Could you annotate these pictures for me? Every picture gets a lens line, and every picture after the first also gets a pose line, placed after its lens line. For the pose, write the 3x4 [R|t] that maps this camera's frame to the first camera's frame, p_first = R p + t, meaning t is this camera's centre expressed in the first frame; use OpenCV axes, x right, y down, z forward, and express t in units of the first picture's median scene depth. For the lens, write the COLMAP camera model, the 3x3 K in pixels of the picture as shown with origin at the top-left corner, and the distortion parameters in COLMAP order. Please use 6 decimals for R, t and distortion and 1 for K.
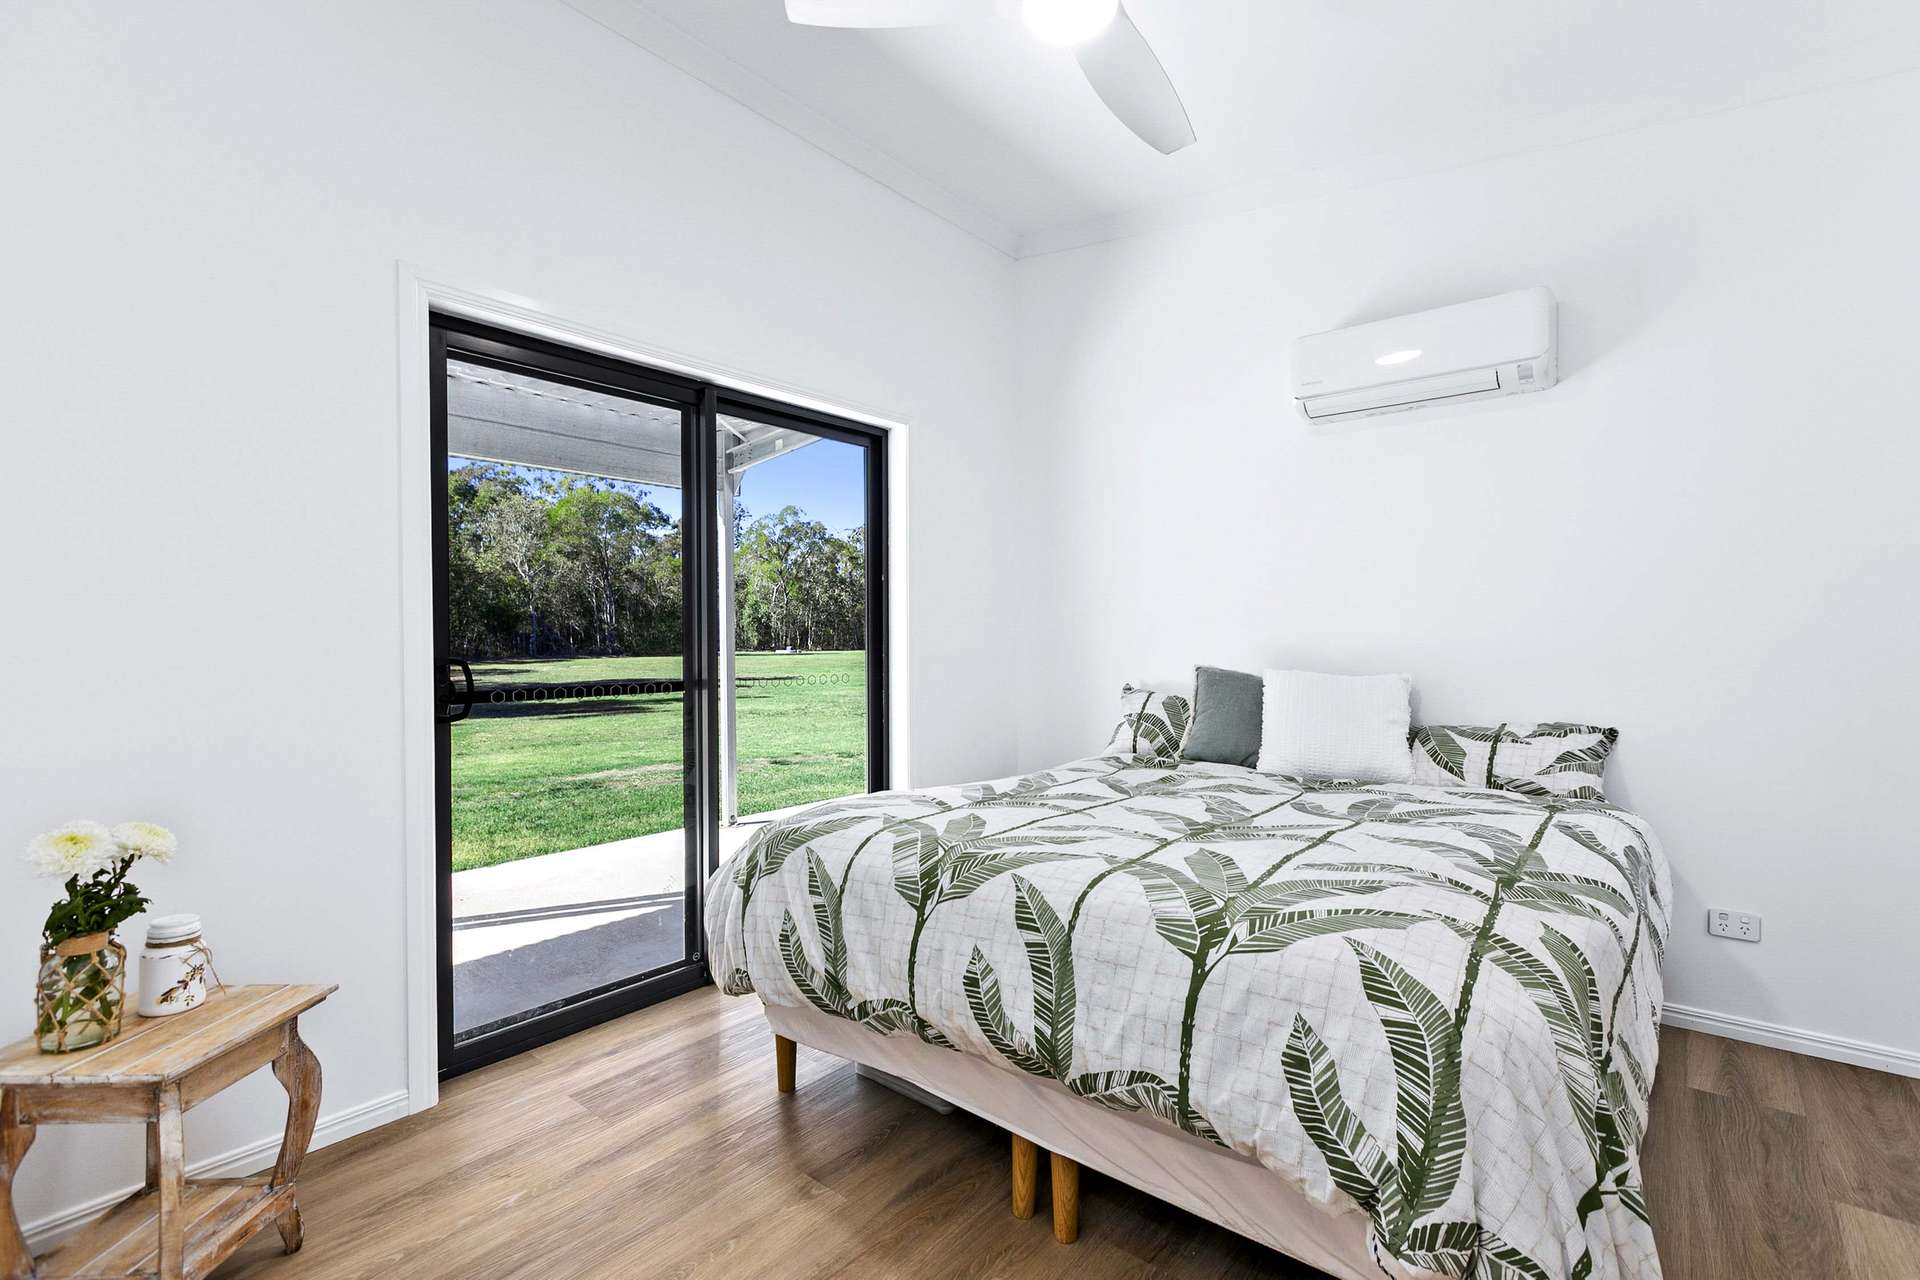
lens RADIAL K [[880.9, 0, 947.2], [0, 880.9, 643.7], [0, 0, 1]] dist [-0.000234, 0.003472]
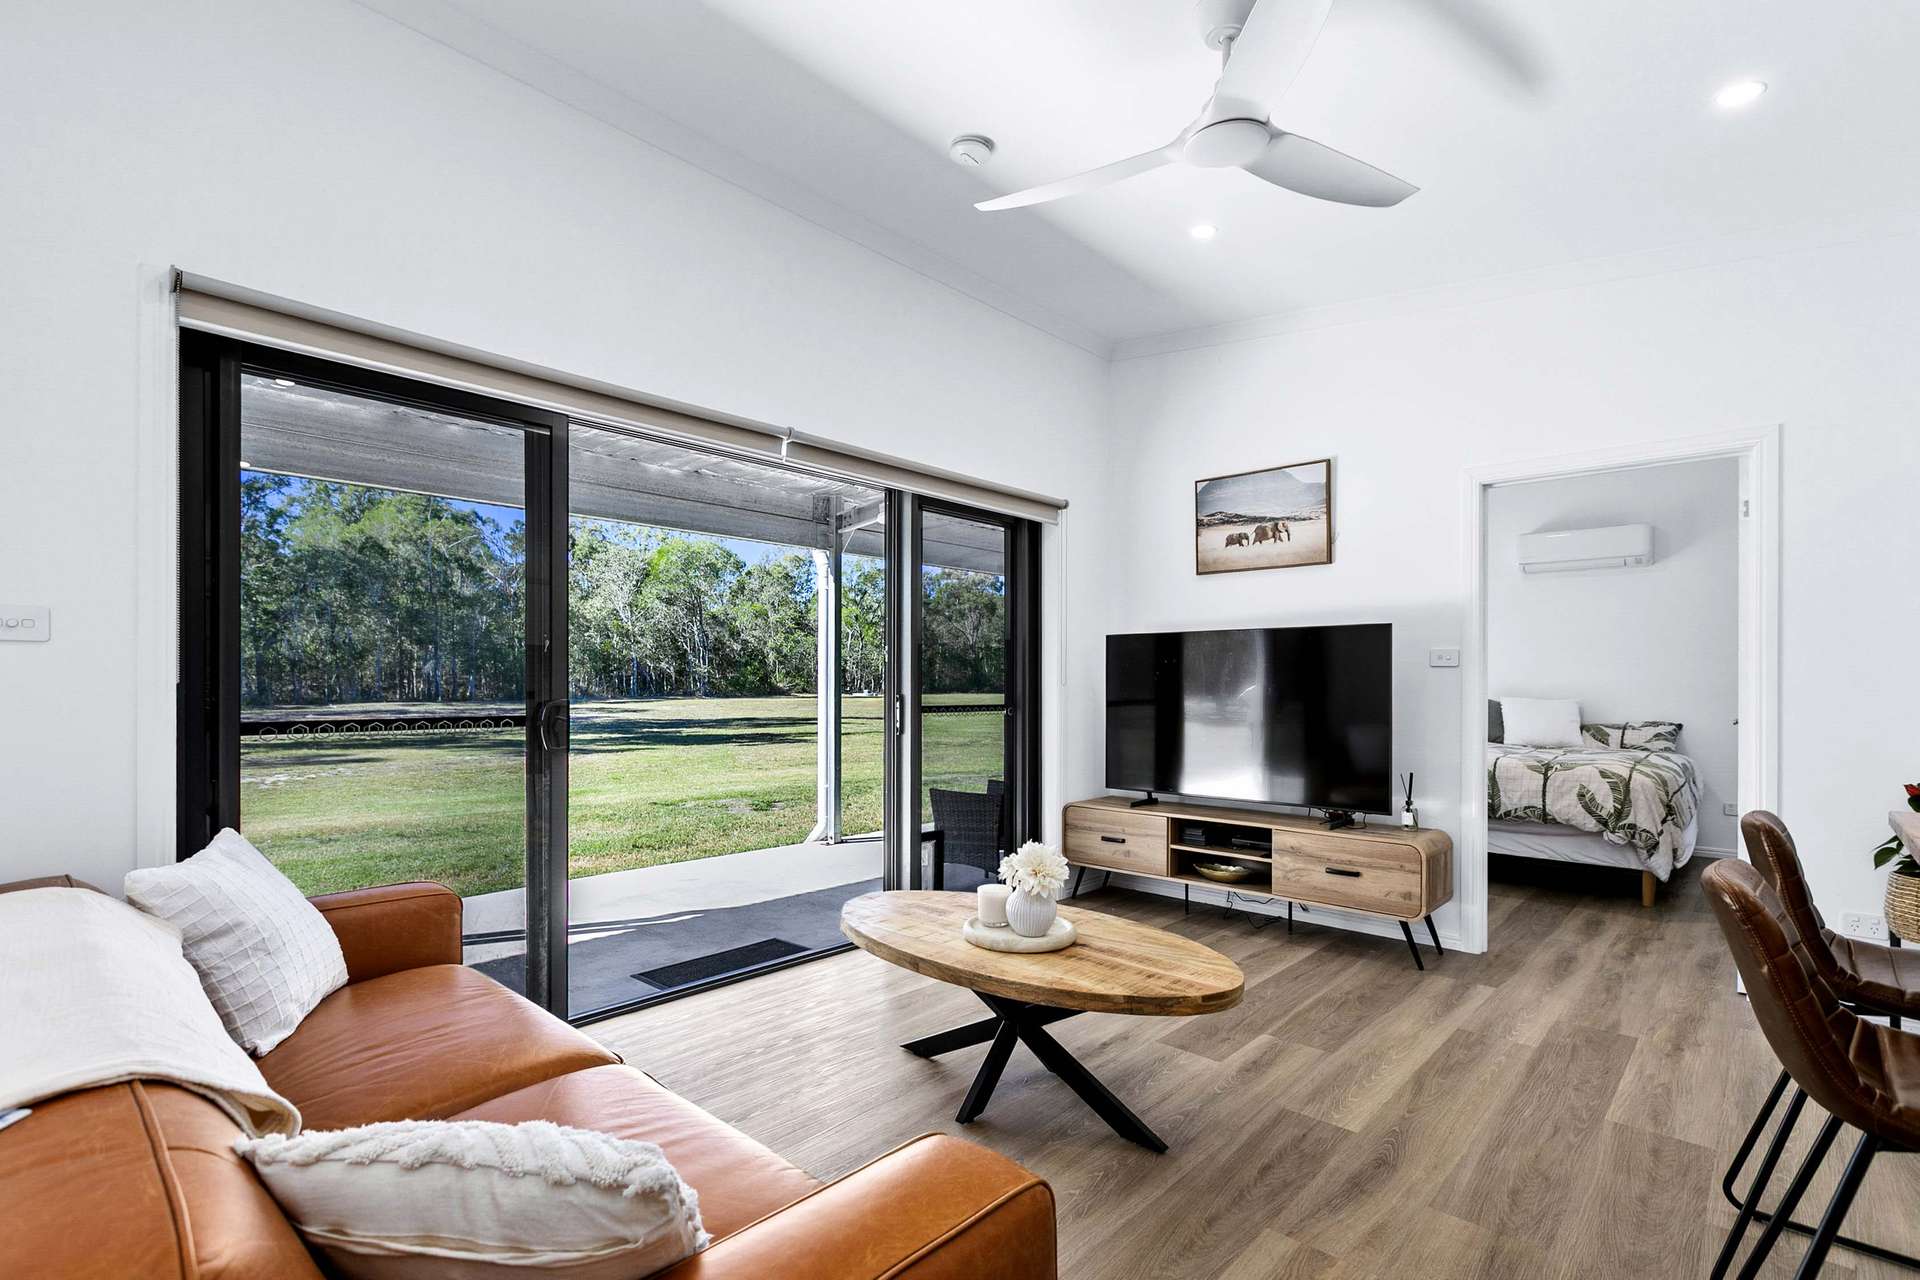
lens RADIAL K [[880.9, 0, 948.9], [0, 880.9, 680.0], [0, 0, 1]] dist [-0.000234, 0.003472]
pose [[0.997949, 0.007347, -0.063586, -0.913307], [-0.007938, 0.999928, -0.009050, 0.022100], [0.063515, 0.009536, 0.997935, -1.293527]]
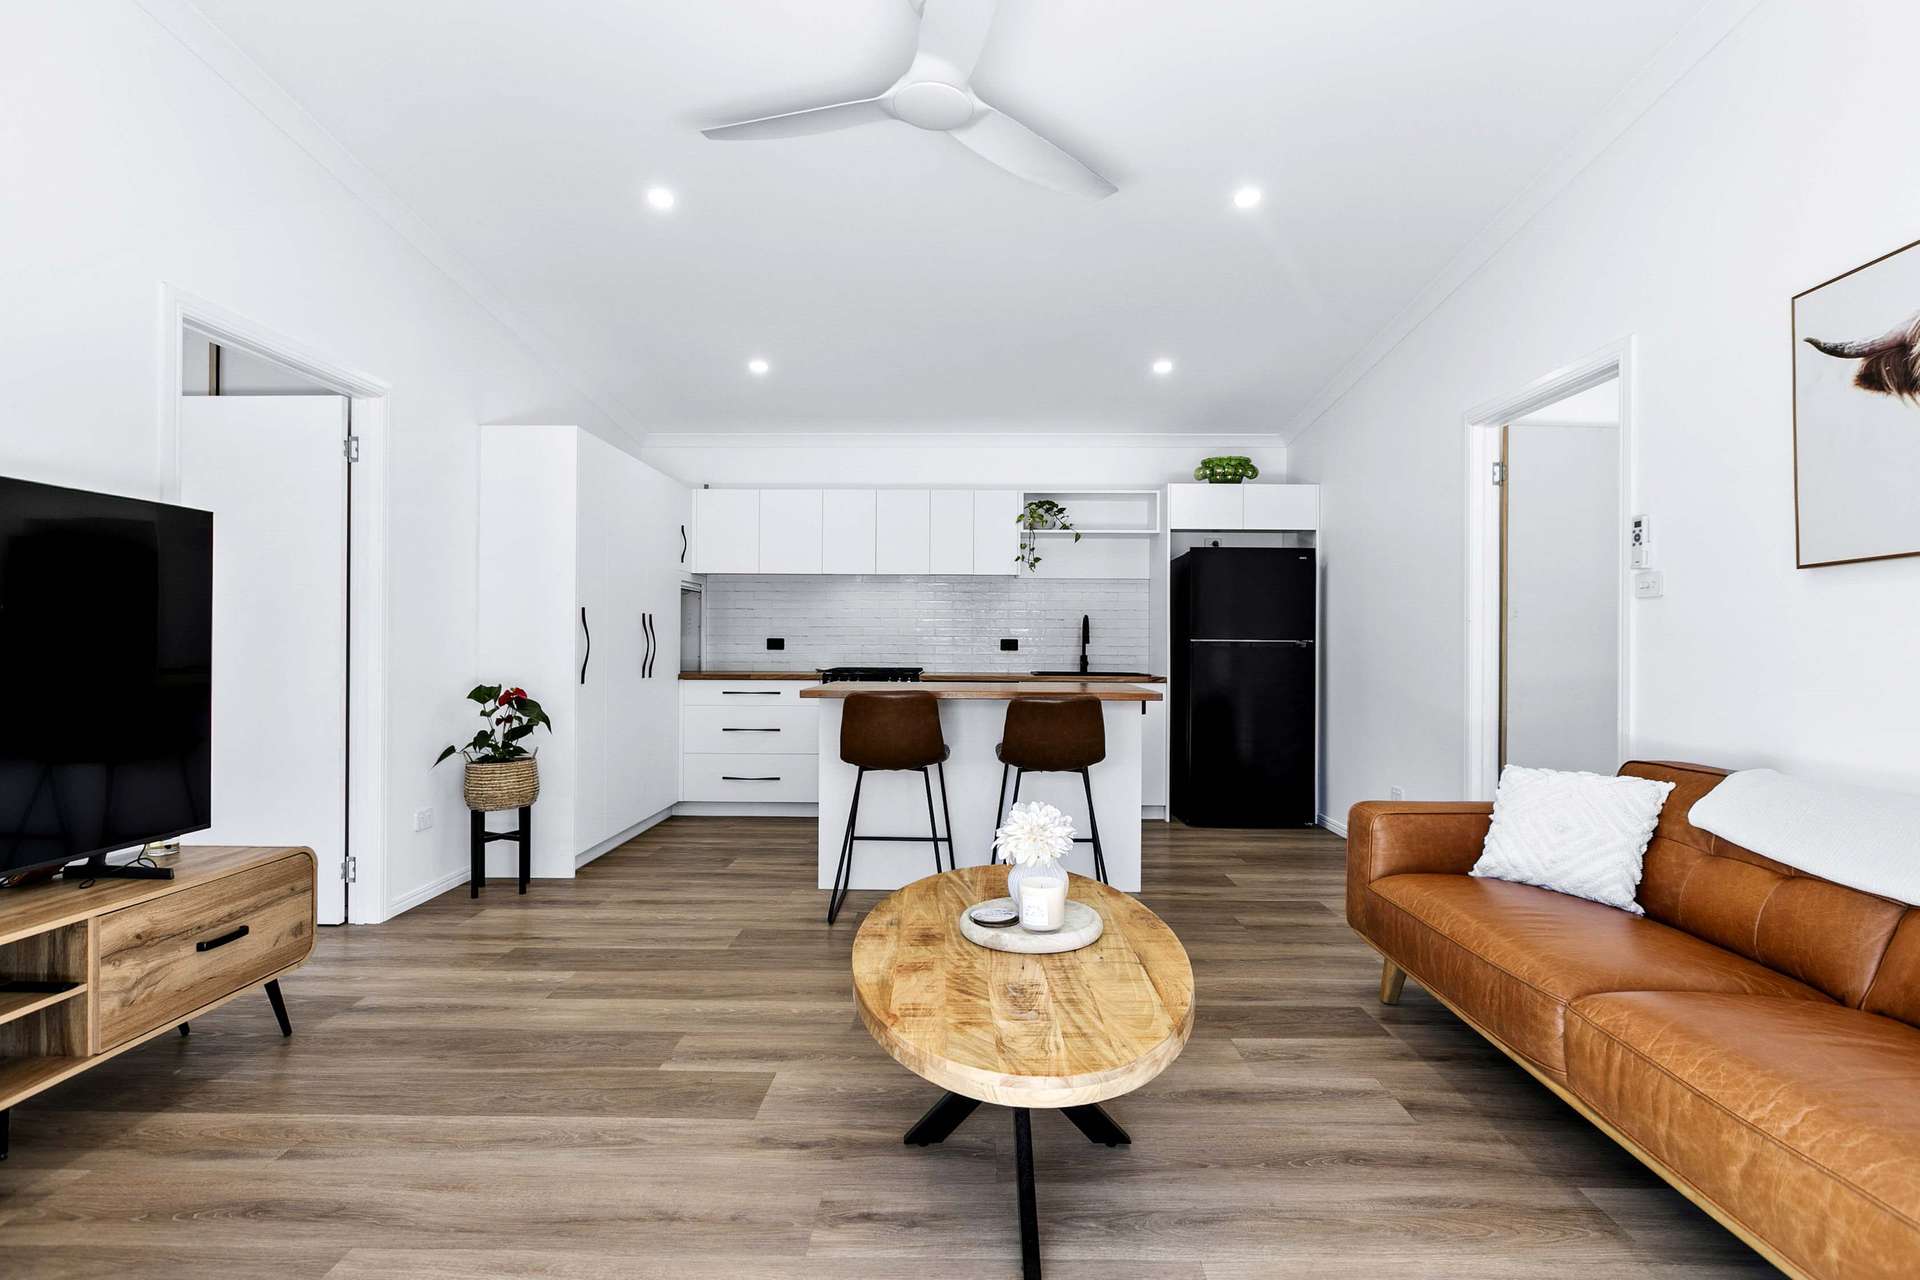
lens RADIAL K [[923.5, 0, 963.3], [0, 923.5, 644.8], [0, 0, 1]] dist [-0.002093, 0.000222]
pose [[-0.631971, -0.001341, 0.774991, -1.409186], [0.002826, 0.999988, 0.004035, 0.039563], [-0.774987, 0.004740, -0.631959, 0.036549]]
